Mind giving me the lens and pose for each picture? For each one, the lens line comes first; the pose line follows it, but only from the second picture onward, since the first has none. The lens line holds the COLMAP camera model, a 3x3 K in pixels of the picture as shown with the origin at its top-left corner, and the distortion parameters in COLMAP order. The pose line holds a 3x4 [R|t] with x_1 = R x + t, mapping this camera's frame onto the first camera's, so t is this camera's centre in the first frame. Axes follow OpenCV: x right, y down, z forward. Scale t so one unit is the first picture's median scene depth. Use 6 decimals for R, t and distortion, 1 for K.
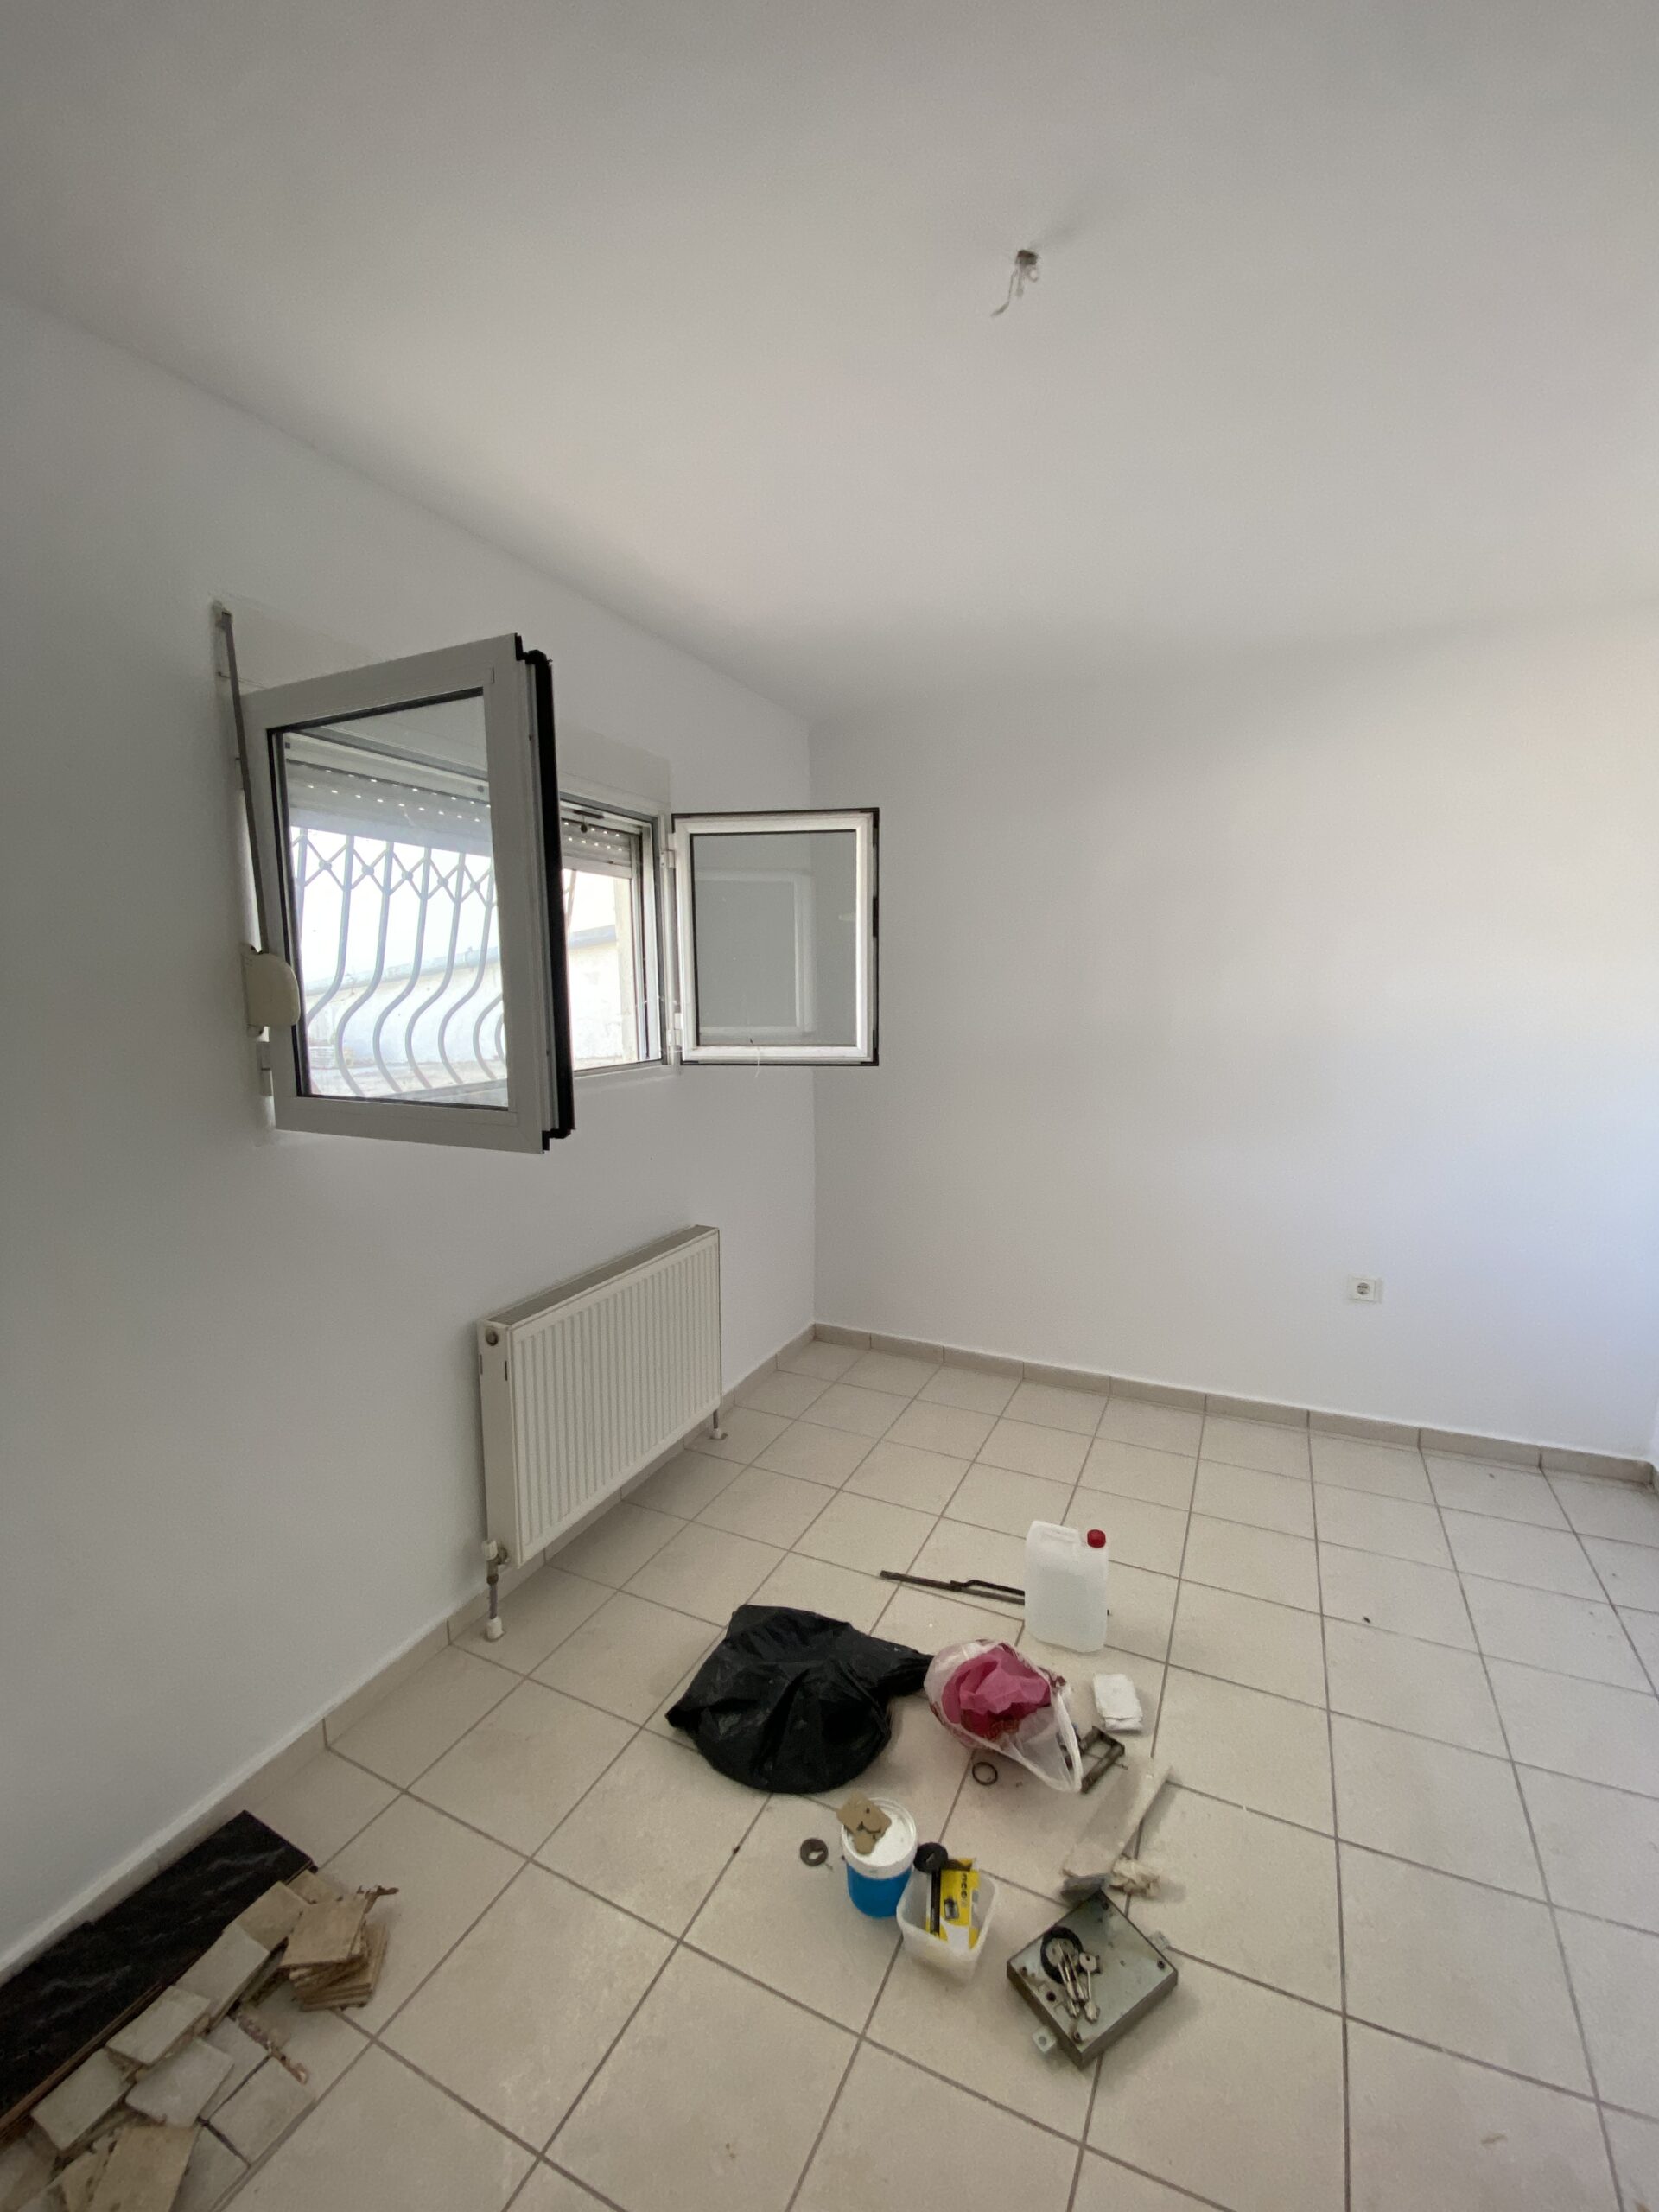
lens RADIAL K [[911.9, 0, 819.4], [0, 911.9, 1097.3], [0, 0, 1]] dist [0.004763, -0.000120]
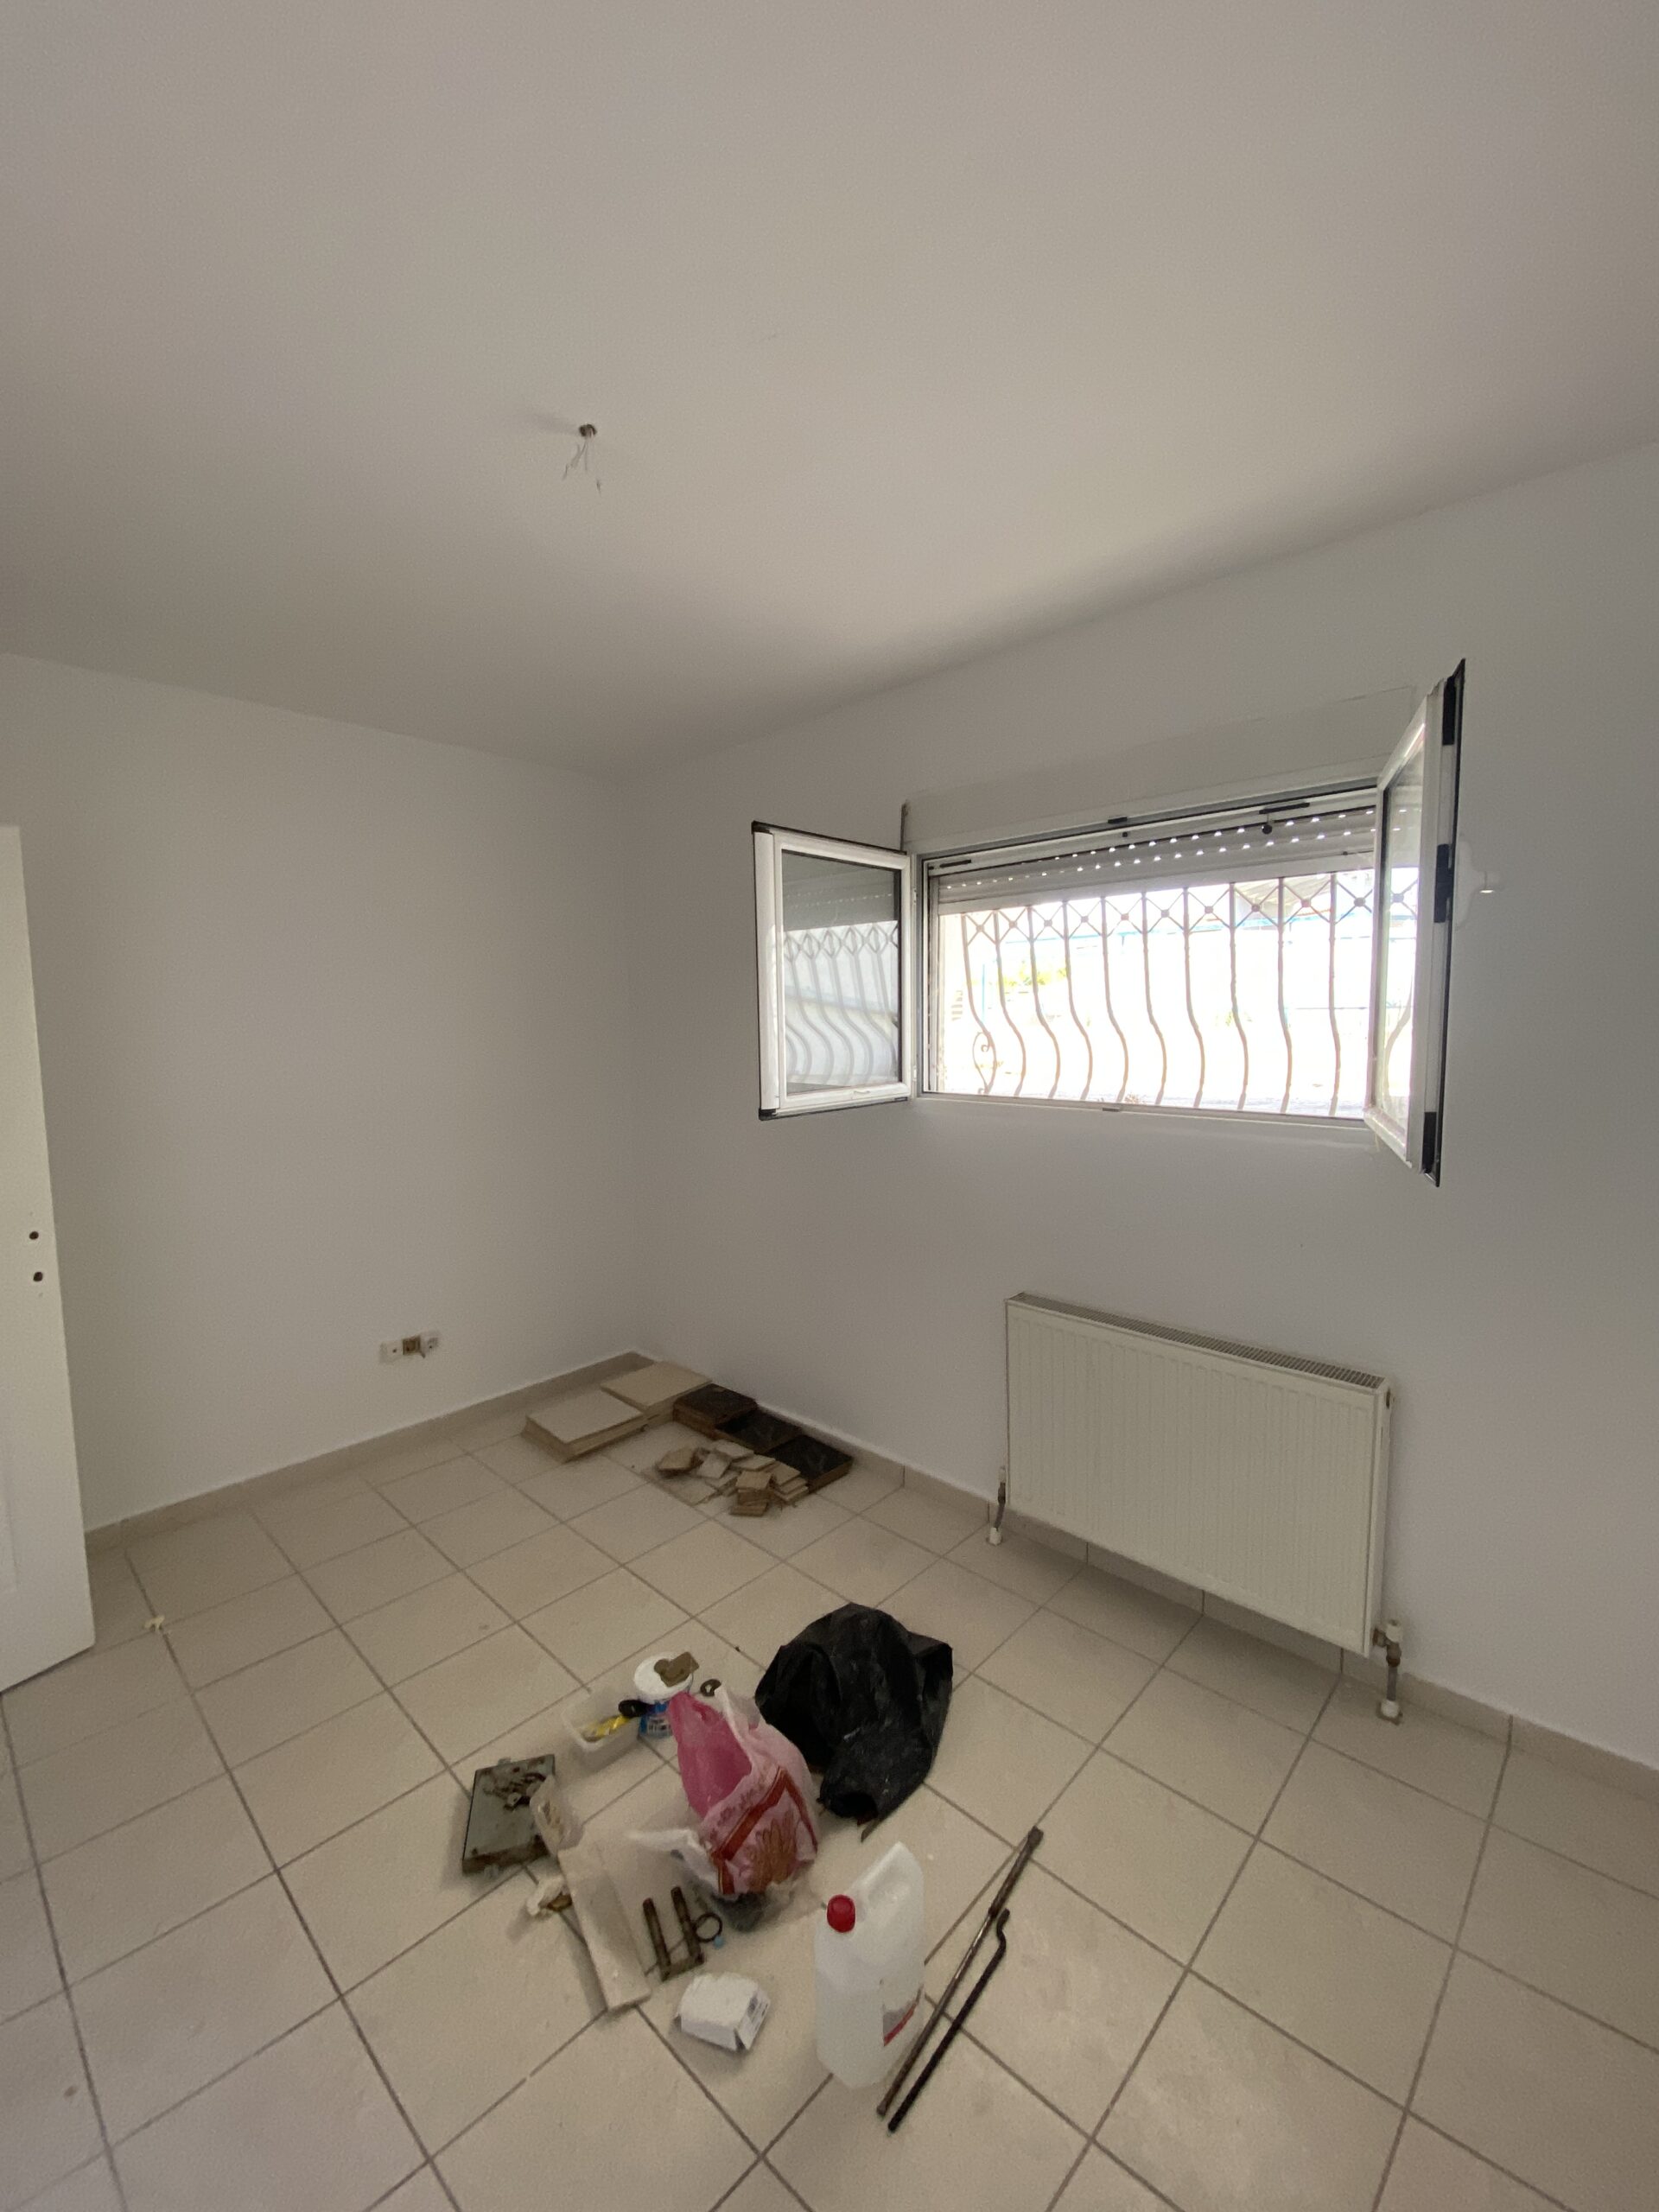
lens RADIAL K [[911.9, 0, 819.4], [0, 911.9, 1097.3], [0, 0, 1]] dist [0.004763, -0.000120]
pose [[-0.292053, 0.107730, -0.950316, 0.923539], [-0.118622, 0.981883, 0.147764, -0.167948], [0.949017, 0.155883, -0.273982, 1.168626]]
